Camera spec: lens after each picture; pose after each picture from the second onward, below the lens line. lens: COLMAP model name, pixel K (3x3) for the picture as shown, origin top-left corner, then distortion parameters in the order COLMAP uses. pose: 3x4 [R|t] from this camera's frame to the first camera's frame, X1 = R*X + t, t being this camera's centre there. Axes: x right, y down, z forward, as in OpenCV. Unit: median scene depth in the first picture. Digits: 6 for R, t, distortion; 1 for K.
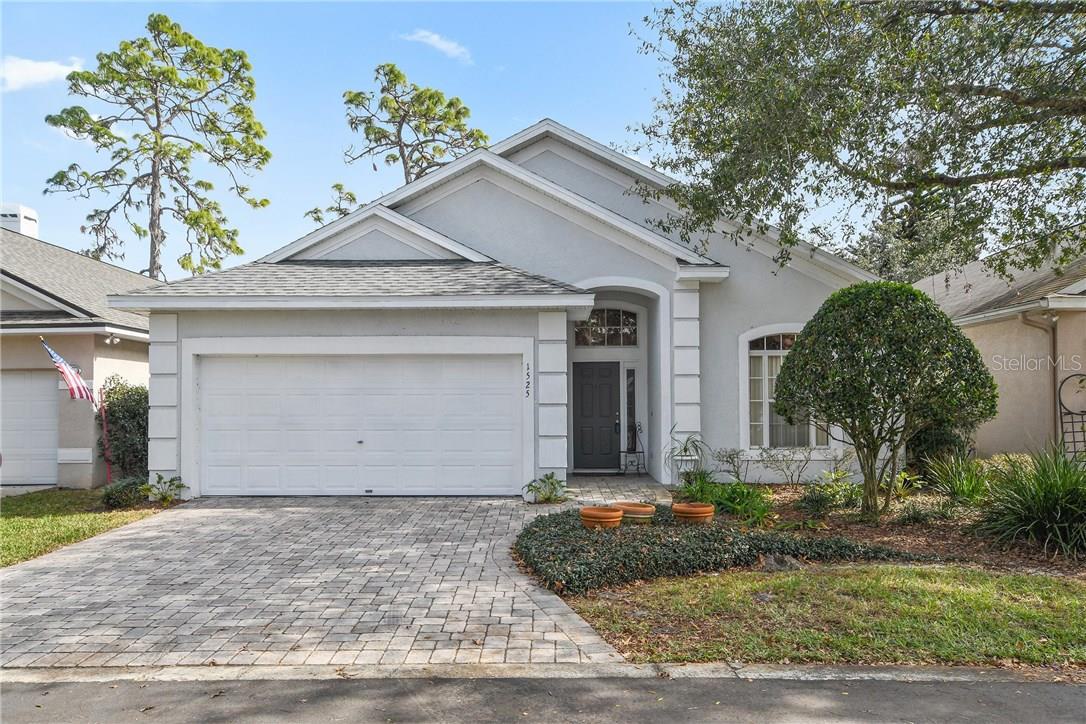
lens RADIAL K [[781.5, 0, 543.1], [0, 781.5, 364.9], [0, 0, 1]] dist [0.004318, 0.001579]
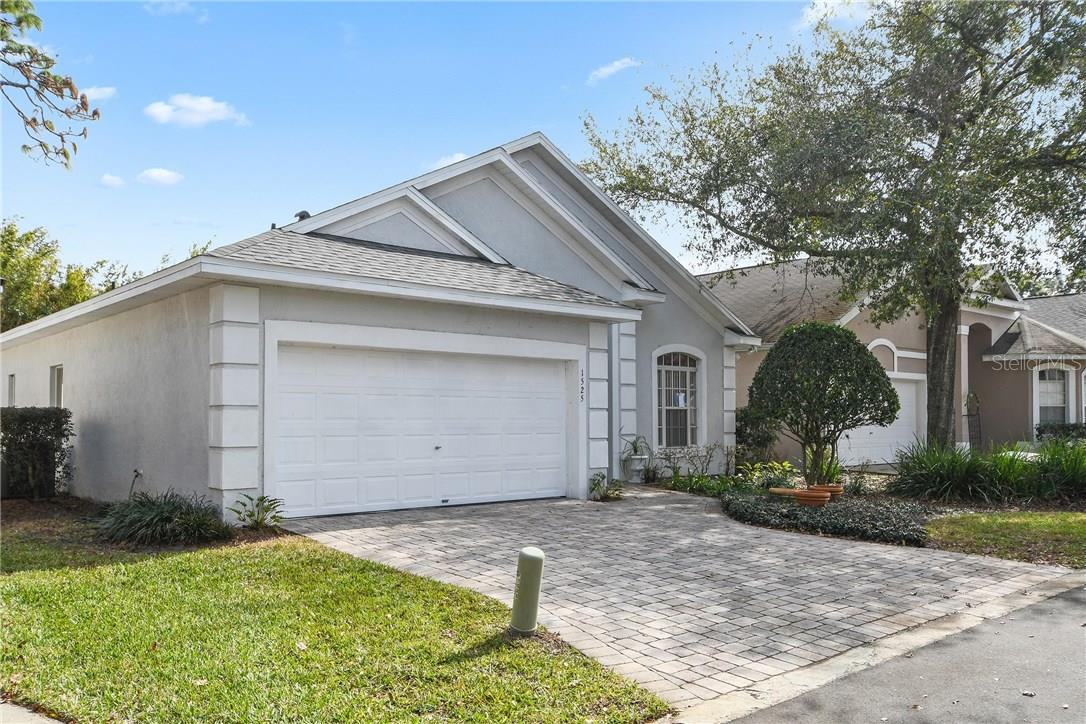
lens RADIAL K [[835.8, 0, 543.1], [0, 835.8, 363.3], [0, 0, 1]] dist [-0.010341, -0.002776]
pose [[0.755890, 0.045549, 0.653112, -0.782098], [-0.036531, 0.998957, -0.027389, 0.022255], [-0.653679, -0.003156, 0.756766, 0.181010]]
